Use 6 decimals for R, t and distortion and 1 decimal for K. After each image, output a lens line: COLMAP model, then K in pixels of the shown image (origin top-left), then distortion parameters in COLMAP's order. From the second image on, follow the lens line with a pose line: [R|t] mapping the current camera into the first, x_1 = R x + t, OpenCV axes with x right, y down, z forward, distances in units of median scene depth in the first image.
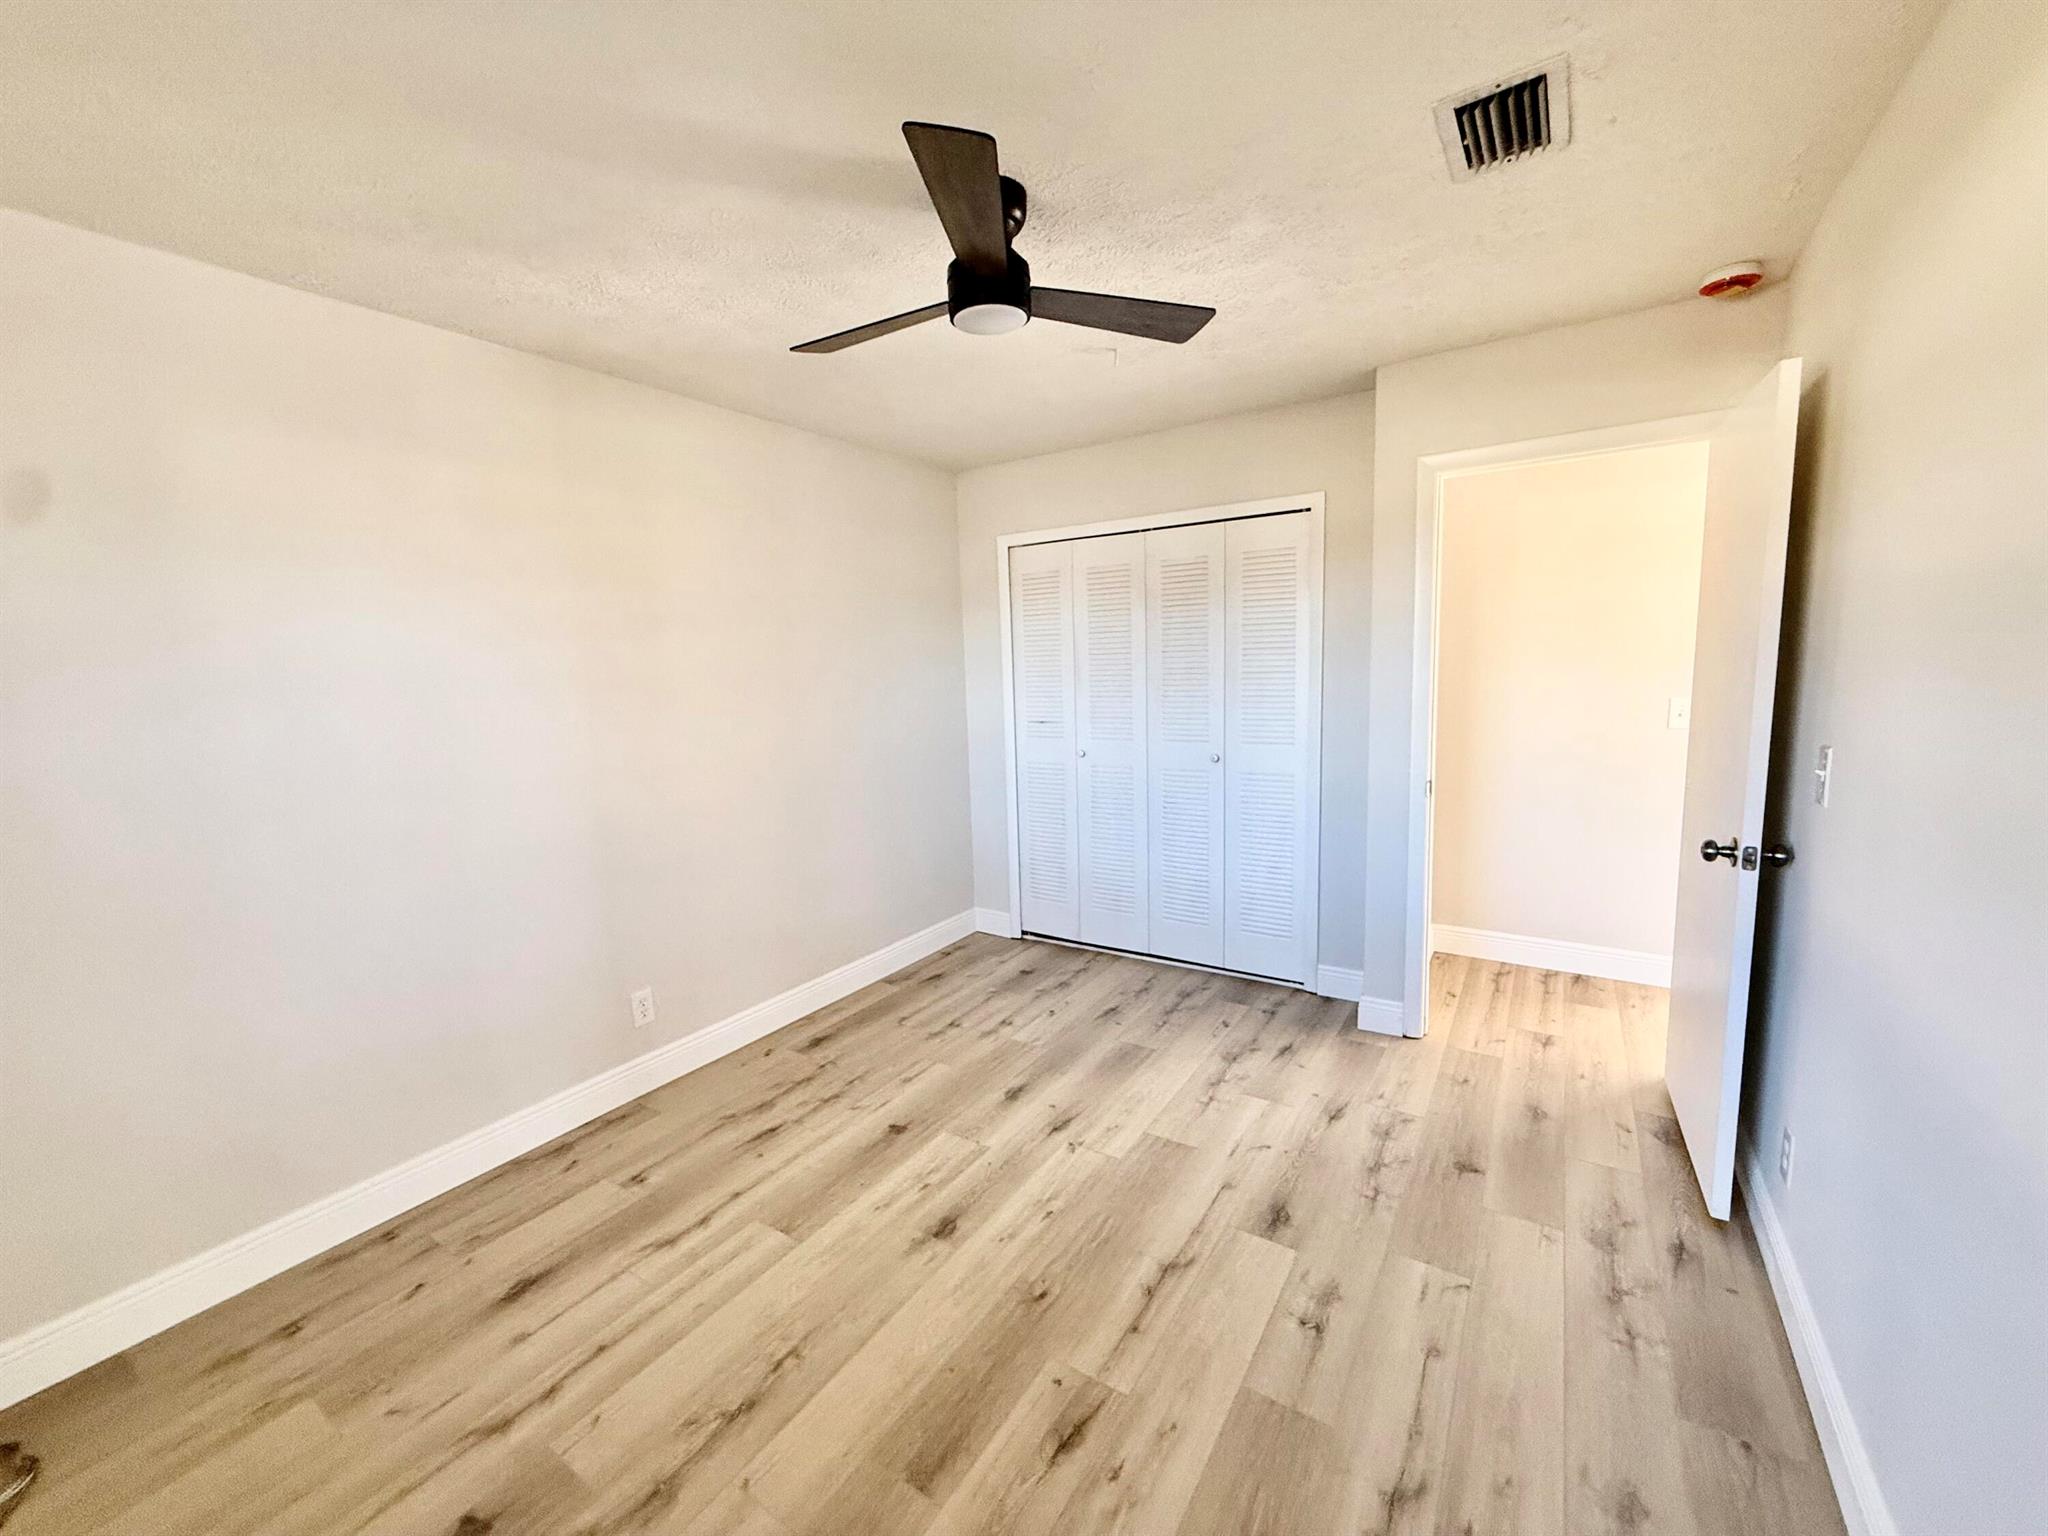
lens RADIAL K [[815.2, 0, 1017.8], [0, 815.2, 767.0], [0, 0, 1]] dist [-0.000888, -0.000104]
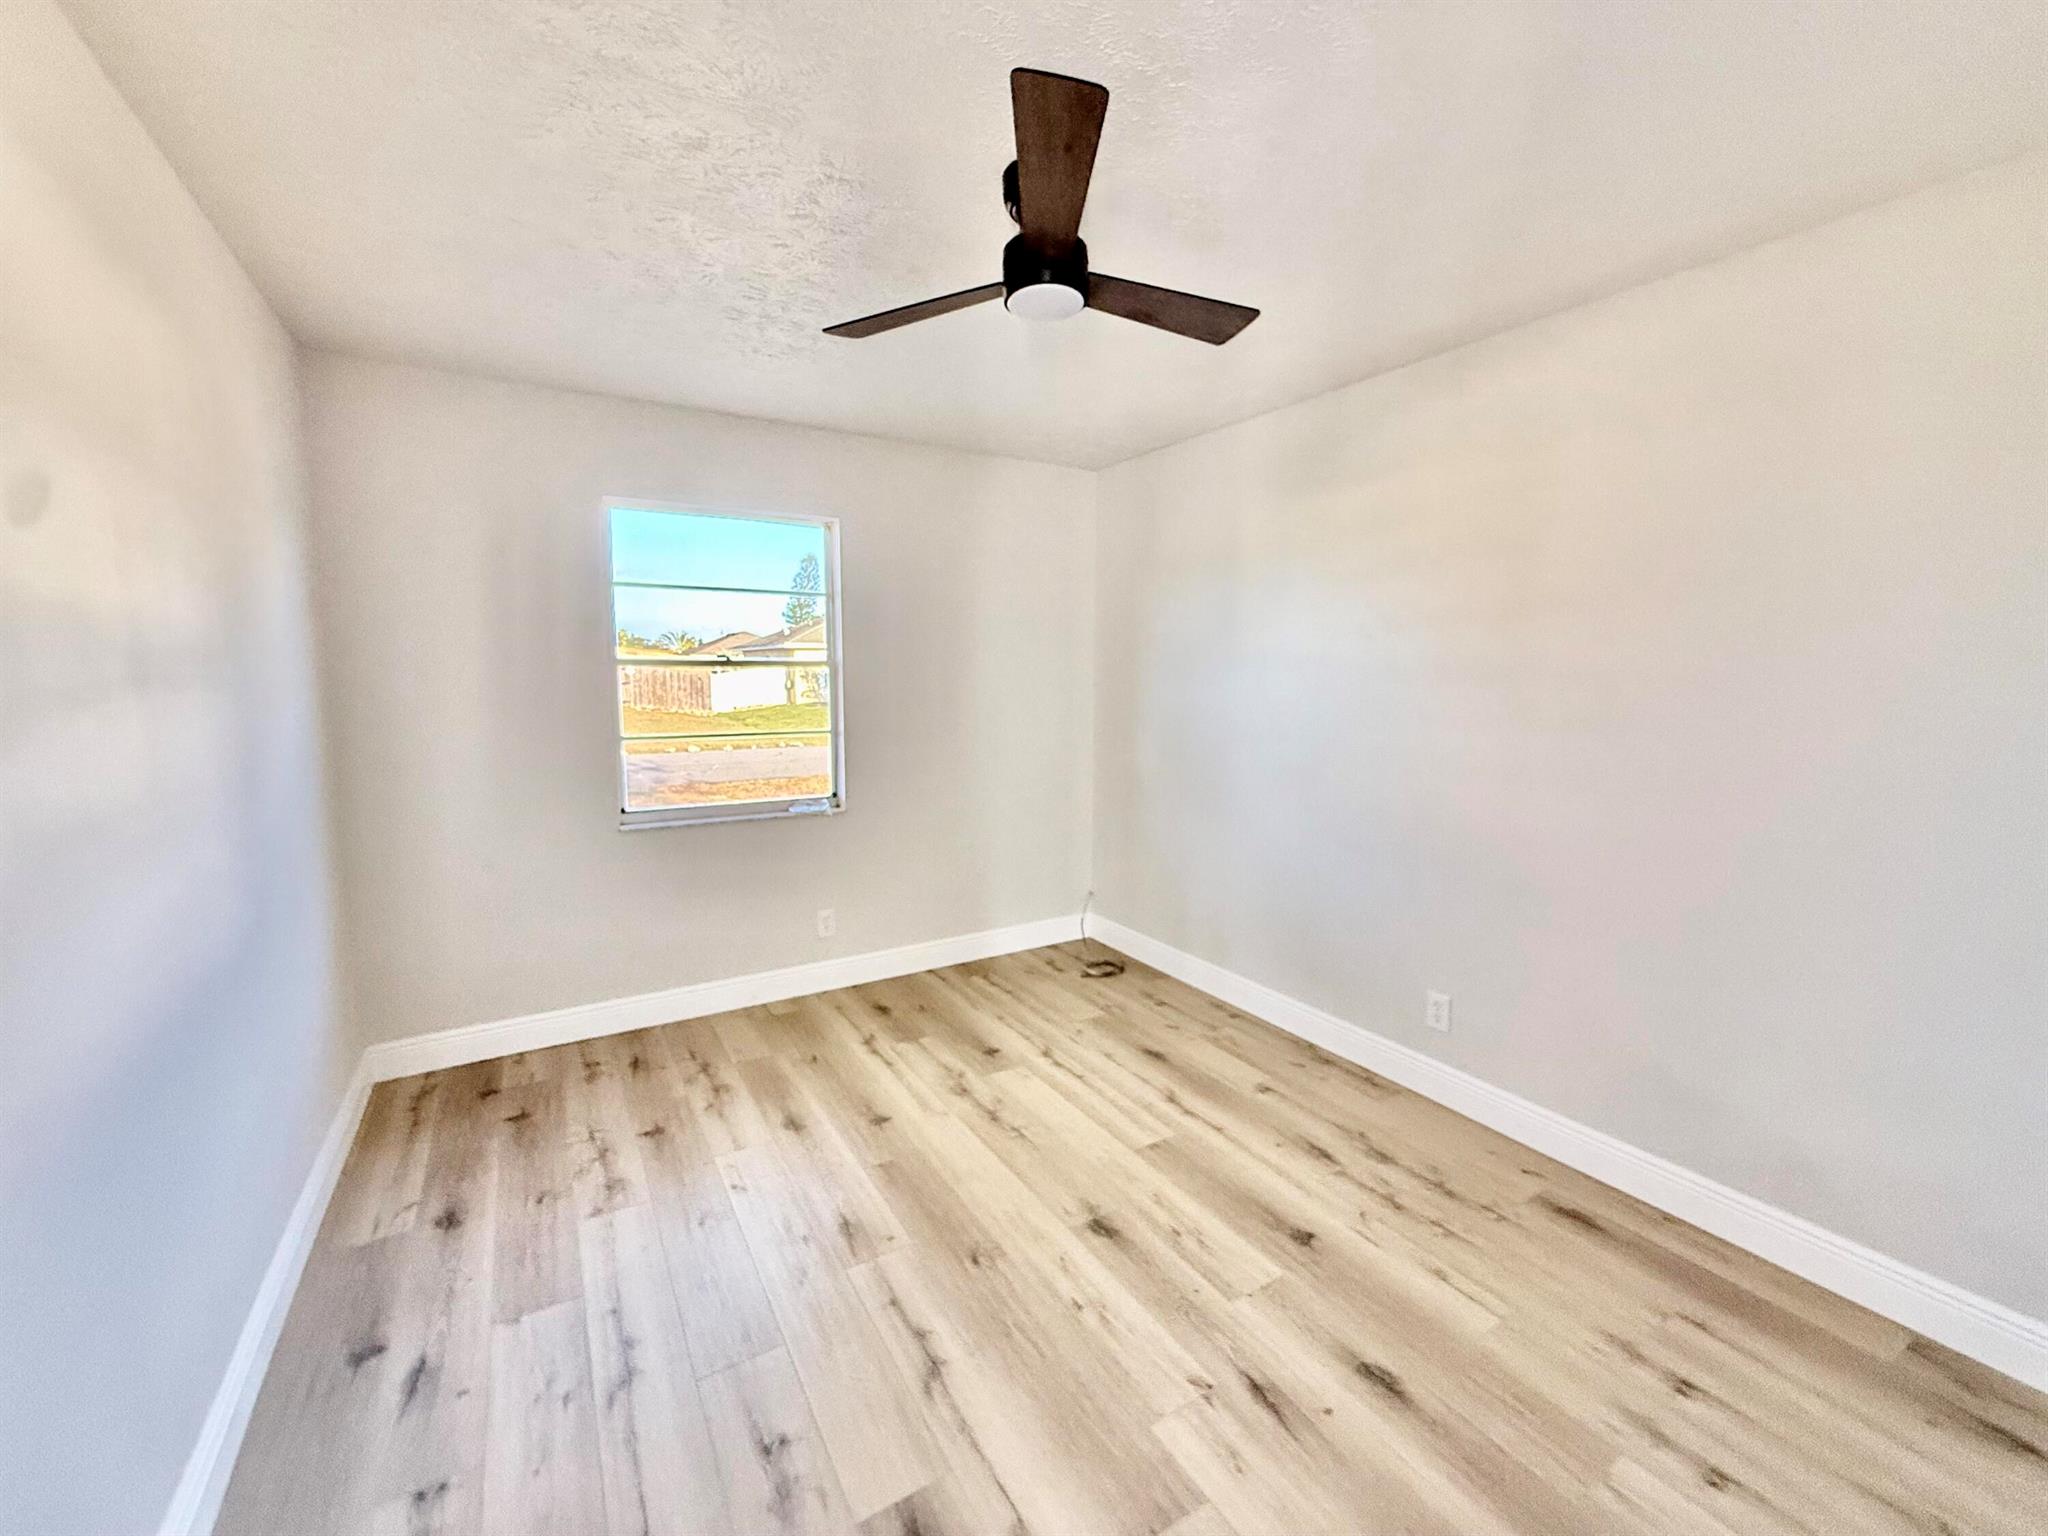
lens RADIAL K [[820.5, 0, 1016.4], [0, 820.5, 770.3], [0, 0, 1]] dist [0.000197, 0.000028]
pose [[-0.434299, 0.143903, -0.889200, 0.740950], [-0.101711, 0.973009, 0.207144, -0.166909], [0.895008, 0.180404, -0.407941, 1.178231]]
